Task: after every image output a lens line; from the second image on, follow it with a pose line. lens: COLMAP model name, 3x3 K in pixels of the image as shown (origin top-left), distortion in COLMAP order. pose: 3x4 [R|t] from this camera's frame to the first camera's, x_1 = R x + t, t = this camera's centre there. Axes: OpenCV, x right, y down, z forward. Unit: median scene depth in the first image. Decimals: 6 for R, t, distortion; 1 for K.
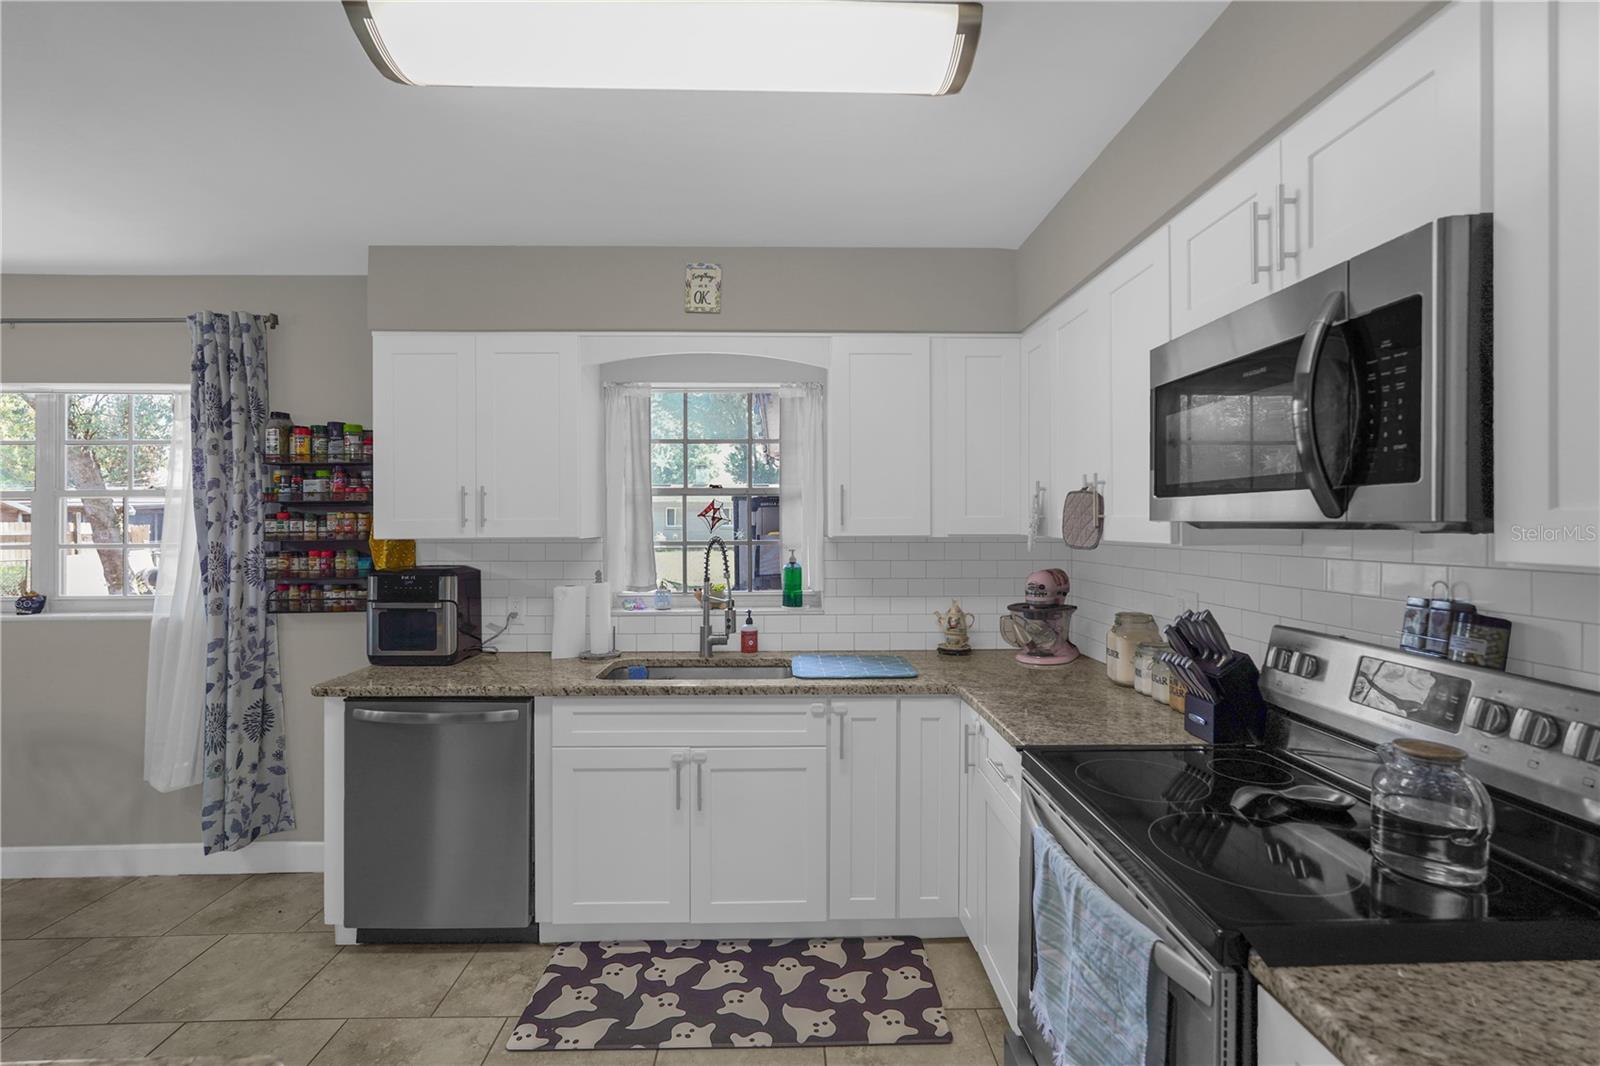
lens RADIAL K [[729.0, 0, 796.9], [0, 729.0, 530.9], [0, 0, 1]] dist [0.001542, 0.001866]
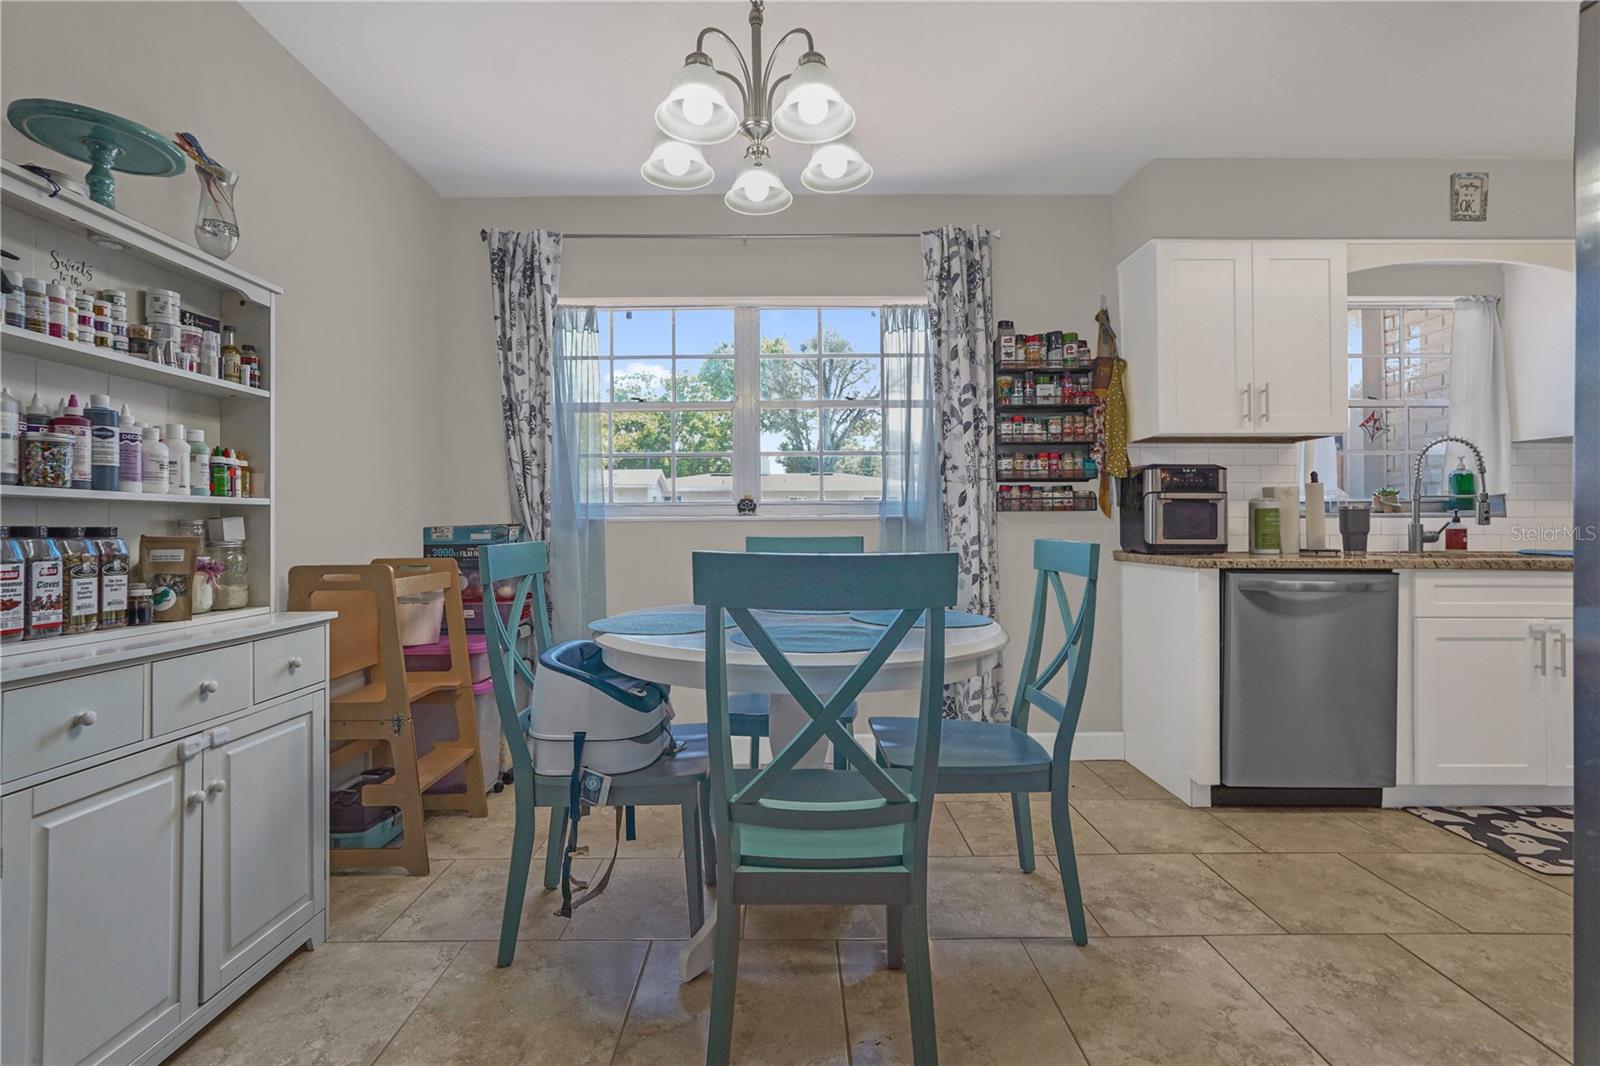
lens RADIAL K [[729.0, 0, 799.9], [0, 729.0, 518.8], [0, 0, 1]] dist [0.001542, 0.001866]
pose [[0.999957, 0.002761, -0.008890, -1.024148], [-0.002844, 0.999952, -0.009342, 0.137853], [0.008863, 0.009367, 0.999917, -0.061686]]
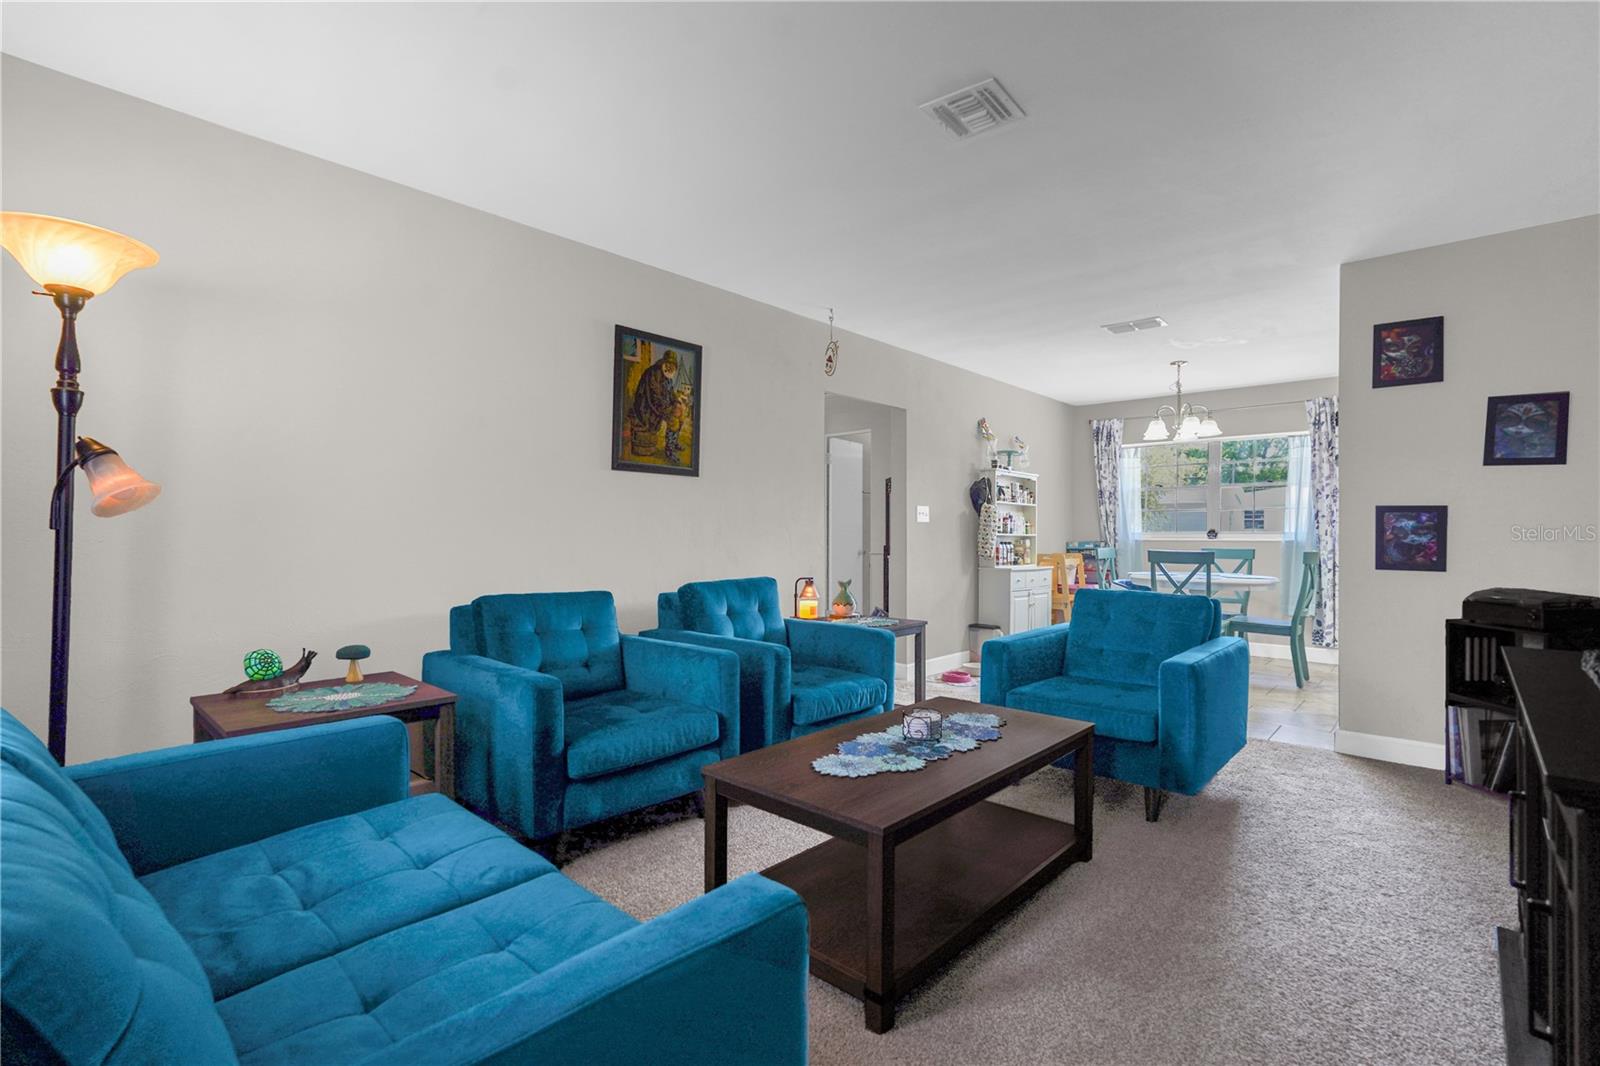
lens RADIAL K [[729.0, 0, 797.9], [0, 729.0, 523.7], [0, 0, 1]] dist [0.001542, 0.001866]
pose [[0.718280, 0.001994, -0.695752, -0.418363], [-0.010858, 0.999906, -0.008343, 0.108867], [0.695670, 0.013547, 0.718234, -1.634680]]
